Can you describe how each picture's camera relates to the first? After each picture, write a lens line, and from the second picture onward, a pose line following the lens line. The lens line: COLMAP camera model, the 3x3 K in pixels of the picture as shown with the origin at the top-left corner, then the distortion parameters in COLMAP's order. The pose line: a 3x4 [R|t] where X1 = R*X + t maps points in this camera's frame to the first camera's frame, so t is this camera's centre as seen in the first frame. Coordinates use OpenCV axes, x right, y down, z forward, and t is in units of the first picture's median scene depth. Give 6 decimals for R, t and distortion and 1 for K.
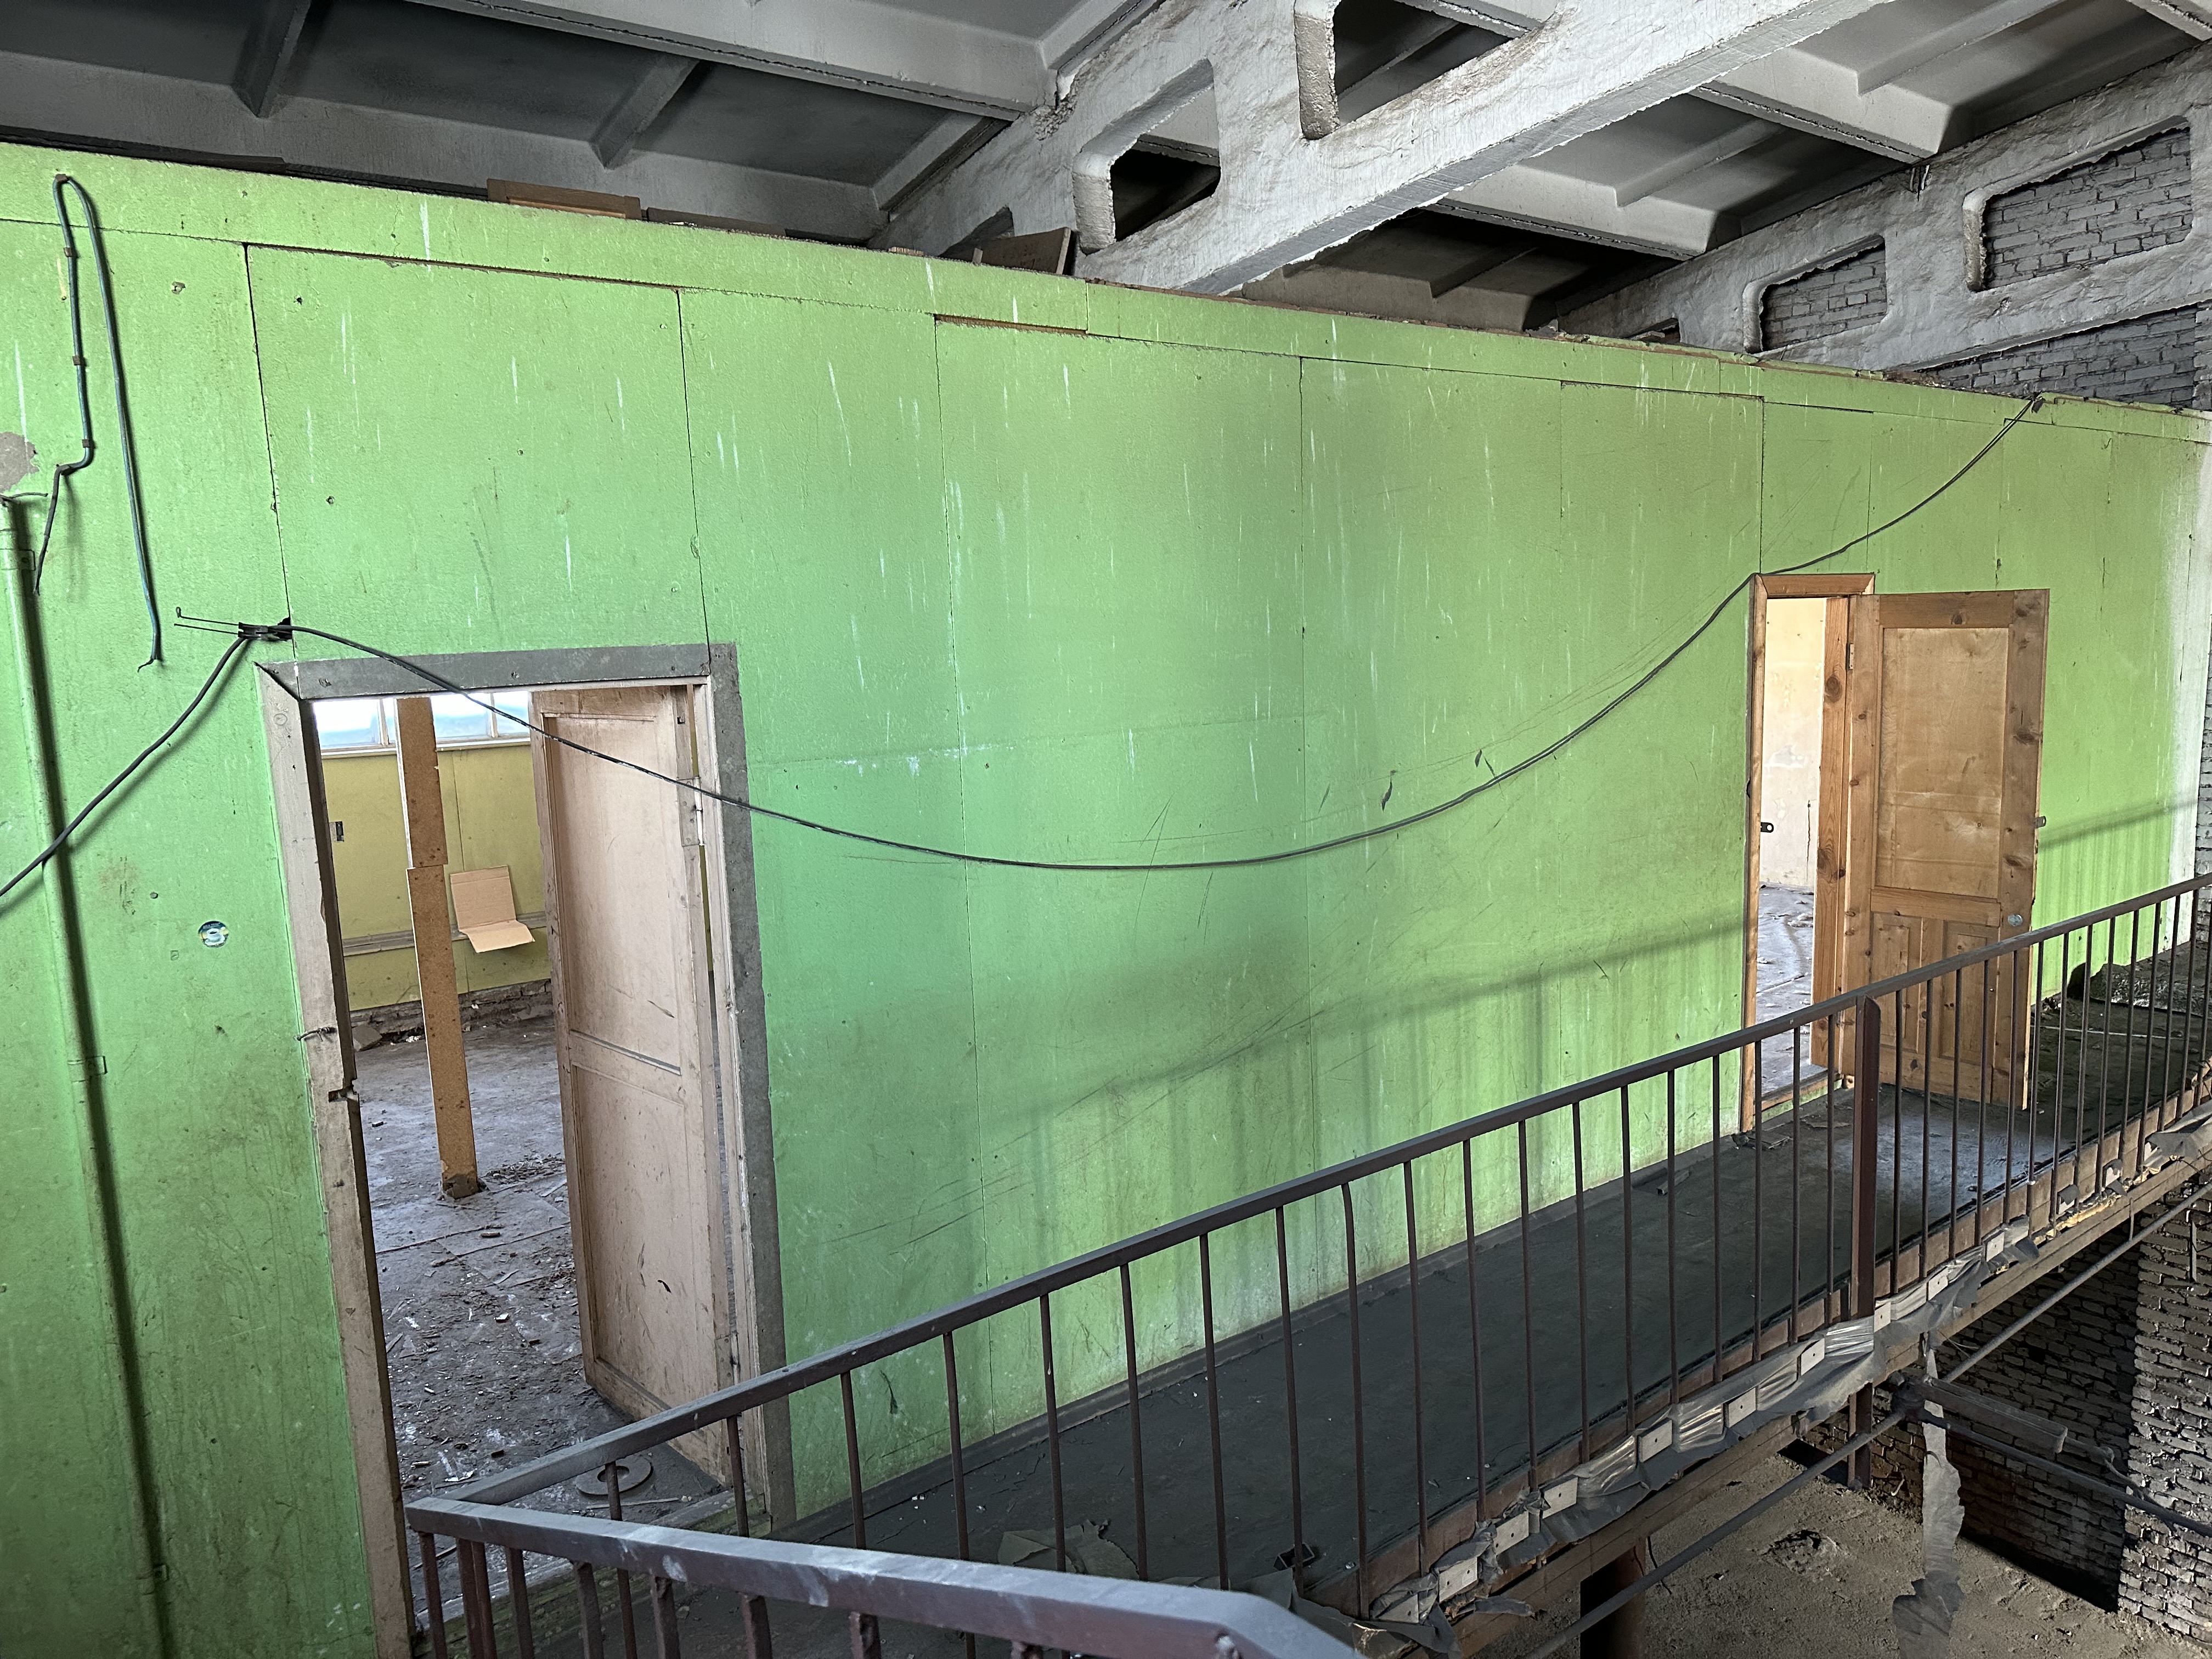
lens RADIAL K [[1553.5, 0, 1099.5], [0, 1553.5, 831.8], [0, 0, 1]] dist [0.027539, -0.022596]
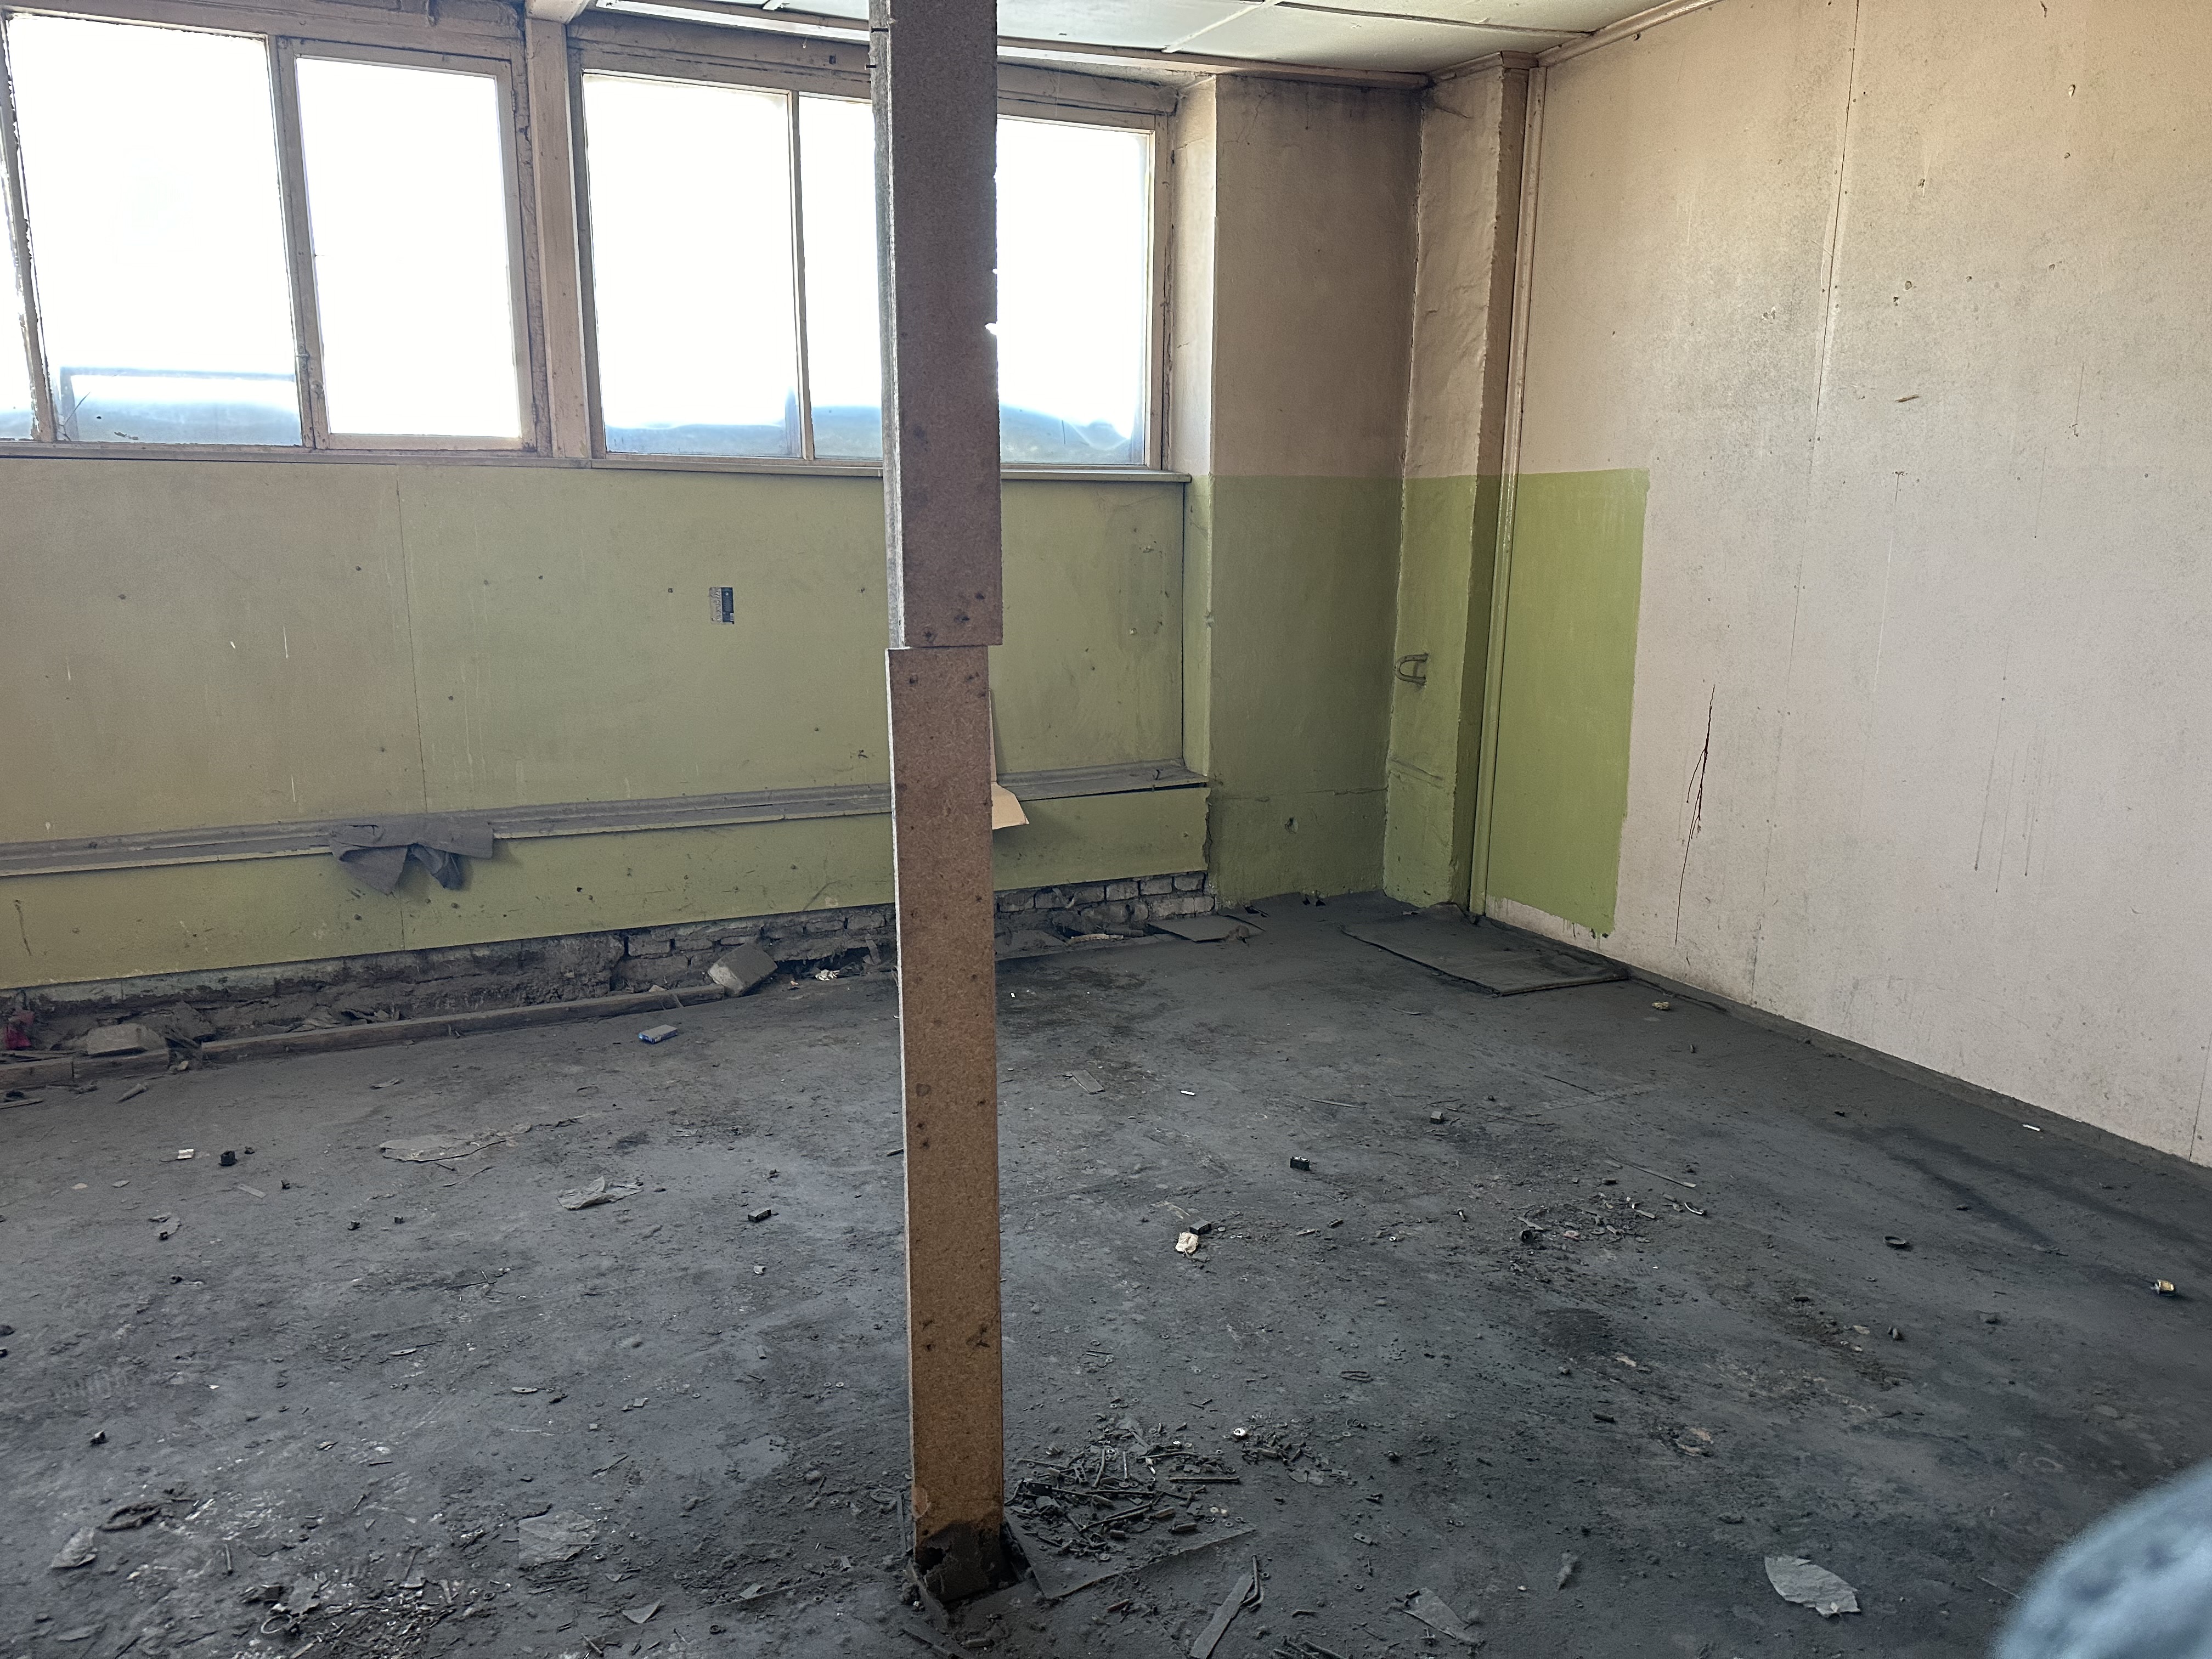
lens RADIAL K [[1553.5, 0, 1109.6], [0, 1553.5, 827.9], [0, 0, 1]] dist [0.027539, -0.022596]
pose [[0.971857, 0.097386, -0.214501, -0.261124], [-0.079587, 0.992745, 0.090124, 0.022517], [0.221722, -0.070517, 0.972557, 0.555537]]
